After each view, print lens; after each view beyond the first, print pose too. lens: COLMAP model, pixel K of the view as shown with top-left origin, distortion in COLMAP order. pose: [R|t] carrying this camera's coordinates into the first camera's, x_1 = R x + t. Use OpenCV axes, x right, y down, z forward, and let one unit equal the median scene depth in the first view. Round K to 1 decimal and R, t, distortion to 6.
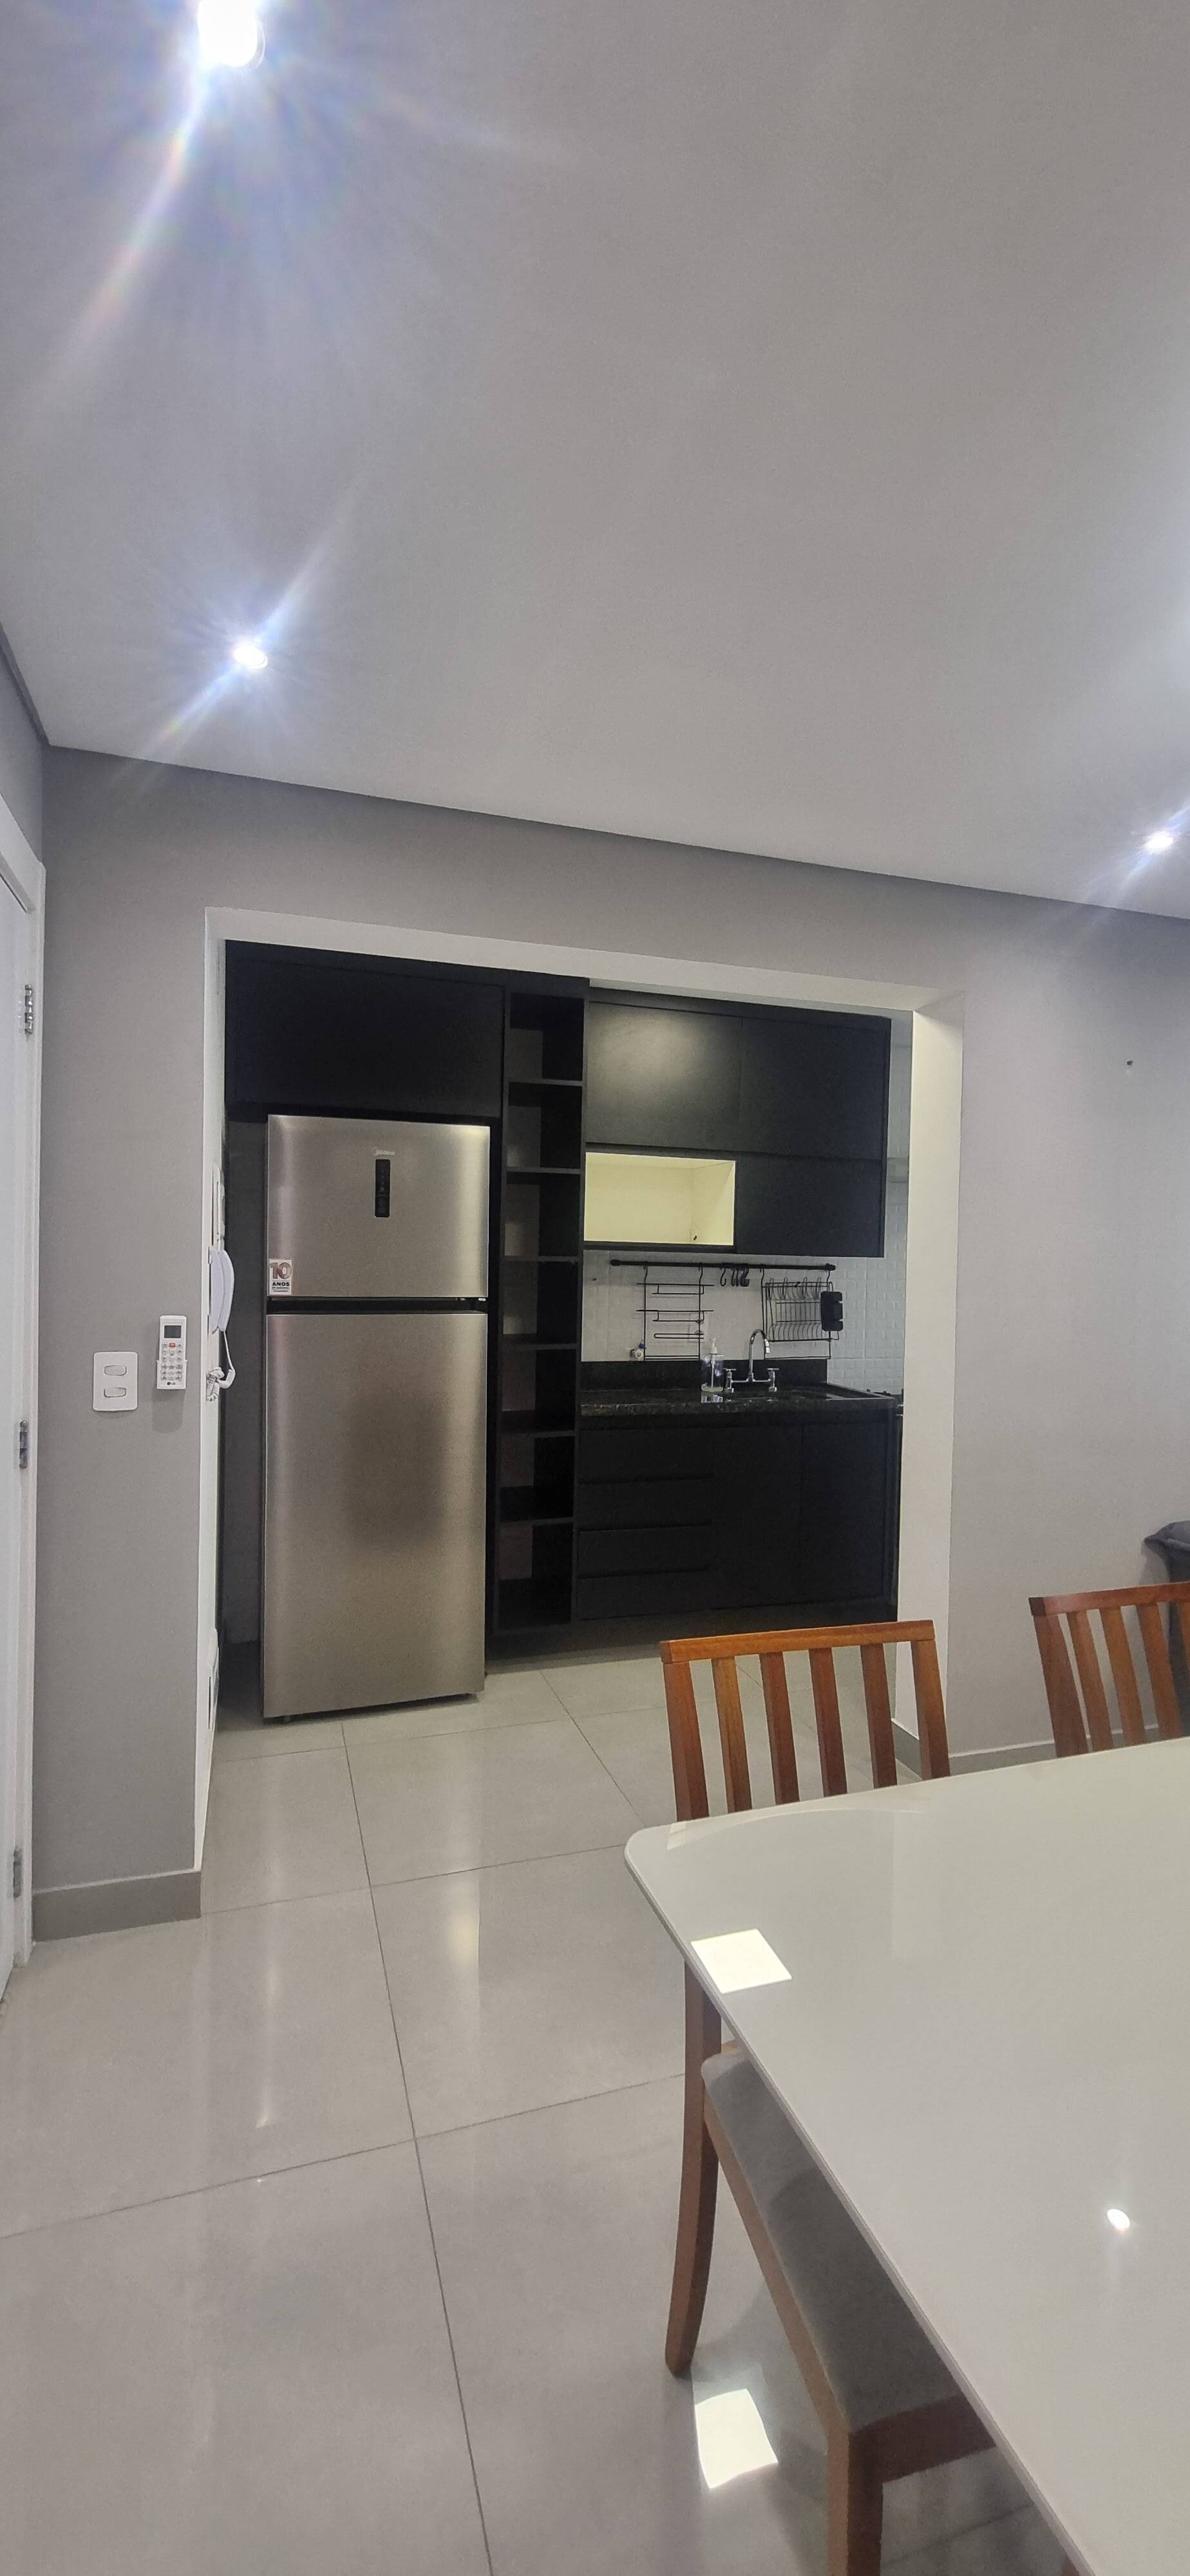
lens RADIAL K [[1016.2, 0, 579.8], [0, 1016.2, 1284.4], [0, 0, 1]] dist [0.014642, -0.007746]
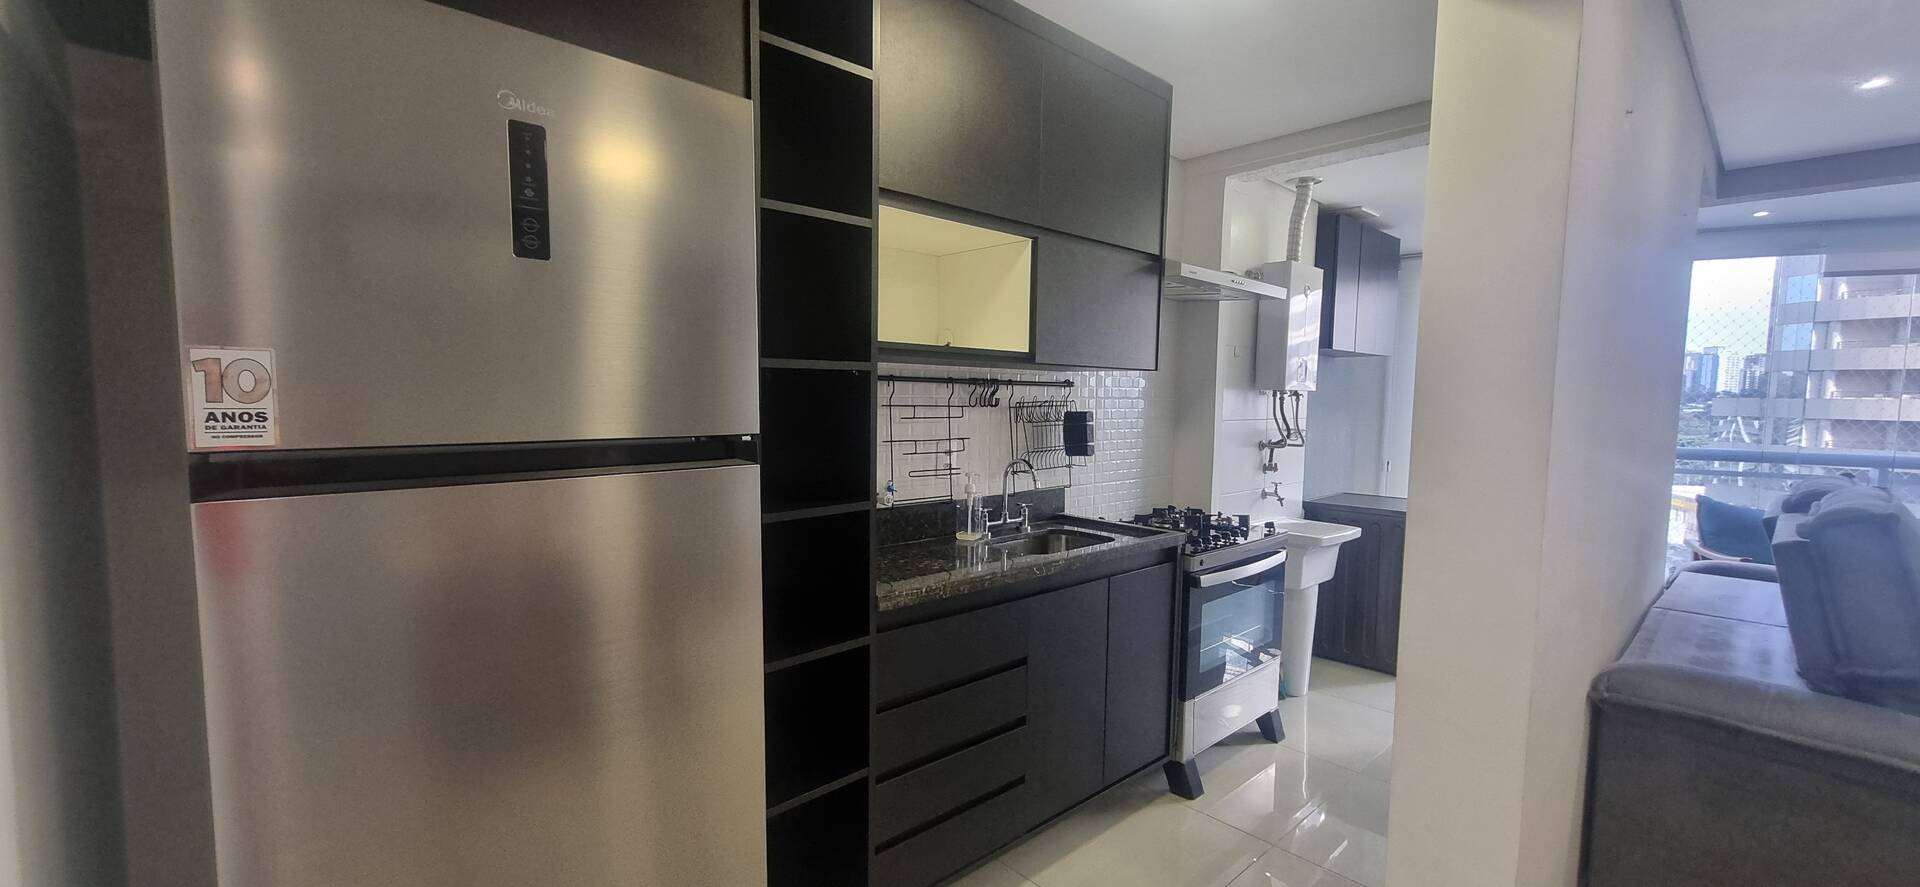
lens RADIAL K [[758.9, 0, 960.4], [0, 758.9, 455.8], [0, 0, 1]] dist [0.007295, -0.002528]
pose [[0.901774, -0.041257, 0.430234, -0.132461], [0.013236, 0.997603, 0.067922, -0.000756], [-0.432005, -0.055556, 0.900159, 0.474896]]
